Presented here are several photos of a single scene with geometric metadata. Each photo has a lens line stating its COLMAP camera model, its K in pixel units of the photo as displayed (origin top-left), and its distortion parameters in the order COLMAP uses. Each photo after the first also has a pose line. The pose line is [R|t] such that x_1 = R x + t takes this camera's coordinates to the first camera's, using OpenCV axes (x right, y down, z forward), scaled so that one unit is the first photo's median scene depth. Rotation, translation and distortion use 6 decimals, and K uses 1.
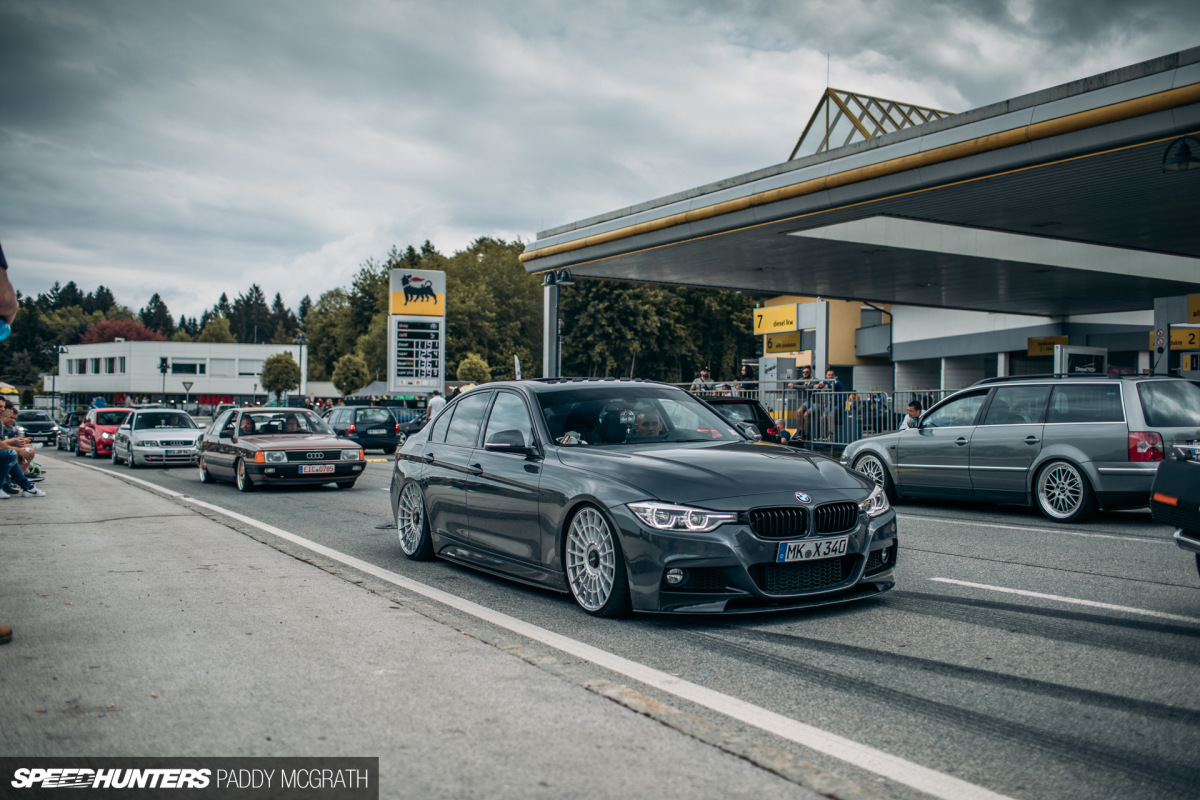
lens RADIAL K [[1094.6, 0, 600.0], [0, 1094.6, 400.0], [0, 0, 1]] dist [-0.003427, 0.001723]
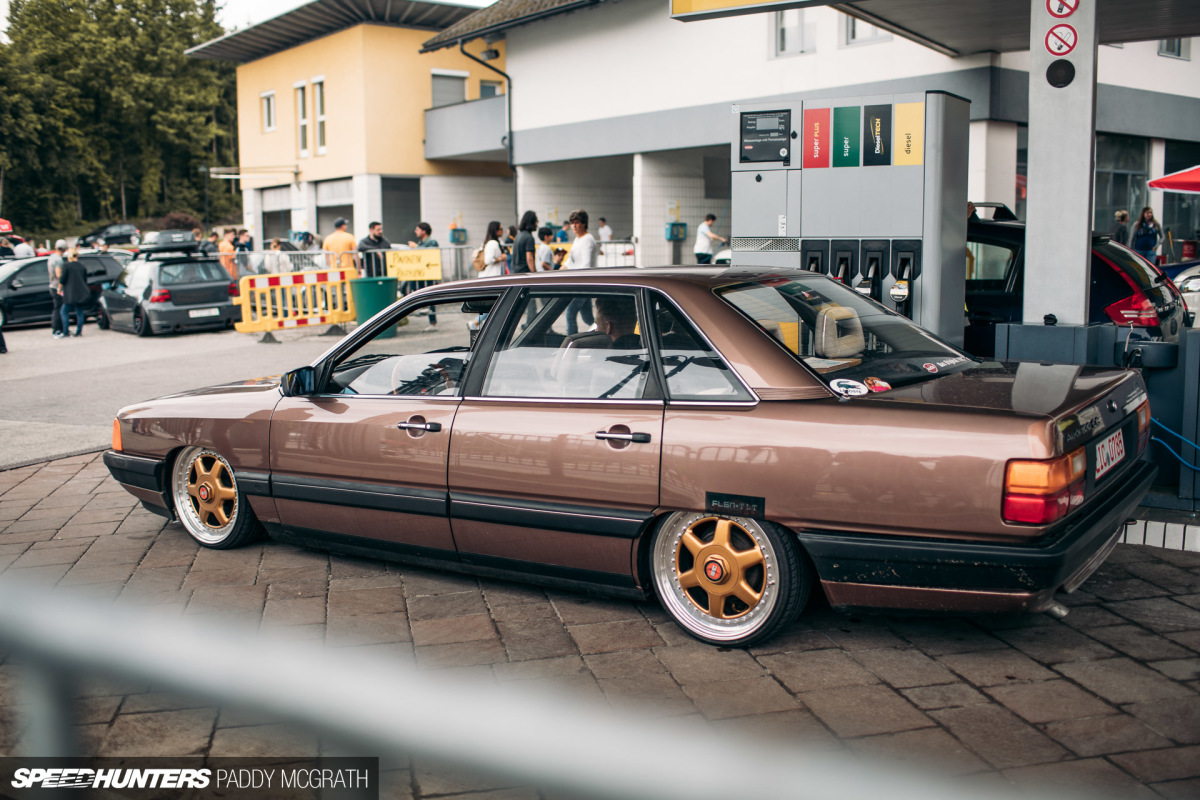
lens RADIAL K [[1282.2, 0, 602.3], [0, 1282.2, 386.8], [0, 0, 1]] dist [-0.110936, 0.169914]
pose [[0.892897, -0.071483, 0.444550, 0.008972], [0.018669, 0.992346, 0.122071, -0.001353], [-0.449873, -0.100697, 0.887398, 0.176476]]
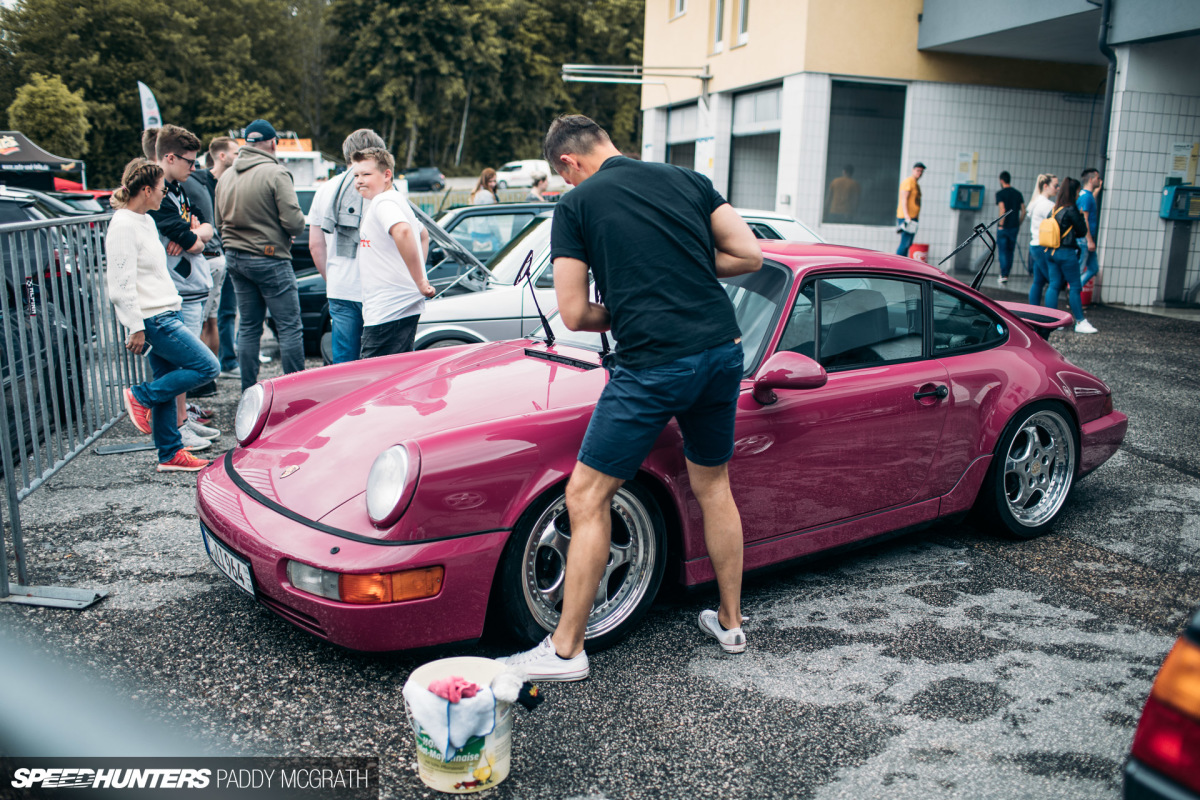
lens RADIAL K [[1282.2, 0, 602.3], [0, 1282.2, 386.8], [0, 0, 1]] dist [-0.110936, 0.169914]
pose [[0.996800, 0.014720, 0.078565, 0.057680], [-0.026903, 0.987335, 0.156352, -0.000672], [-0.075268, -0.157965, 0.984572, 0.307036]]
